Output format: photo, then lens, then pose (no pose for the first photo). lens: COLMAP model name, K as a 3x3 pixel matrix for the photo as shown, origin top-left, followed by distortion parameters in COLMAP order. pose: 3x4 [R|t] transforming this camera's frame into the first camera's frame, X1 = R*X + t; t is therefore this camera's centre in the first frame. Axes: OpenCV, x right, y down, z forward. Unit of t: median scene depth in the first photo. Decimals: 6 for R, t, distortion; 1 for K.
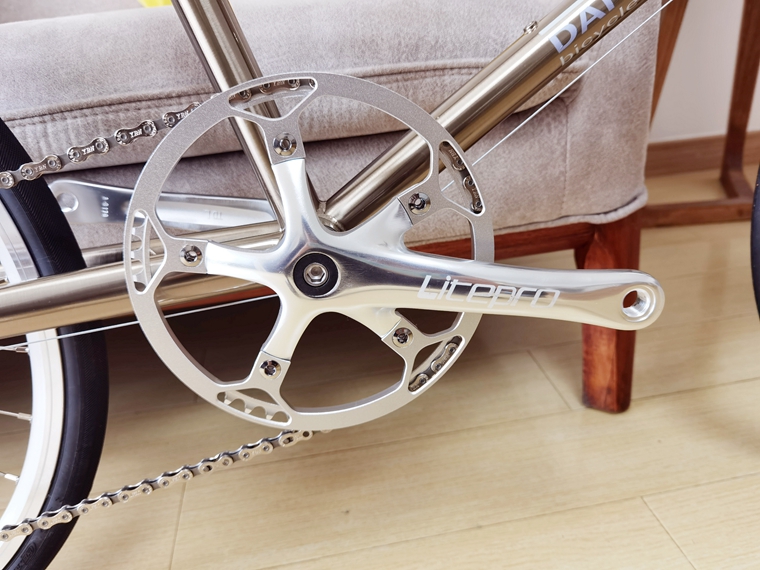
lens RADIAL K [[627.0, 0, 380.0], [0, 627.0, 285.0], [0, 0, 1]] dist [0.003078, 0.002300]
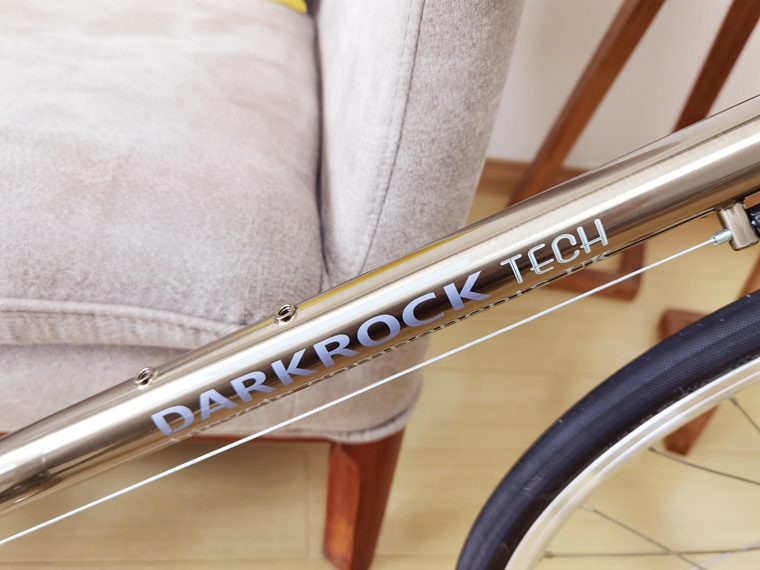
lens RADIAL K [[627.0, 0, 380.0], [0, 627.0, 285.0], [0, 0, 1]] dist [0.003078, 0.002300]
pose [[0.969769, 0.222157, 0.100964, 0.394199], [-0.240099, 0.942575, 0.232172, -0.719715], [-0.043587, -0.249395, 0.967421, 0.353712]]
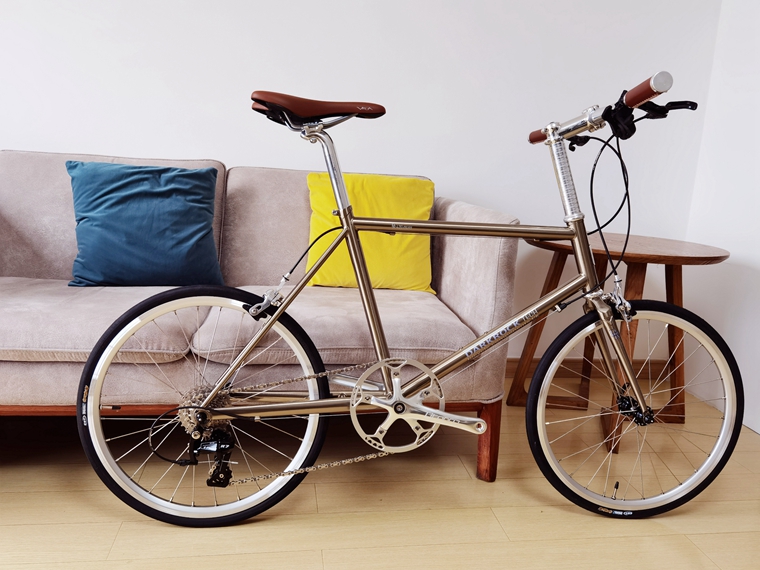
lens RADIAL K [[627.0, 0, 380.0], [0, 627.0, 285.0], [0, 0, 1]] dist [0.003078, 0.002300]
pose [[0.989073, 0.143614, 0.033316, -0.404270], [-0.132415, 0.964726, -0.227531, 0.130678], [-0.064818, 0.220633, 0.973201, -2.607439]]
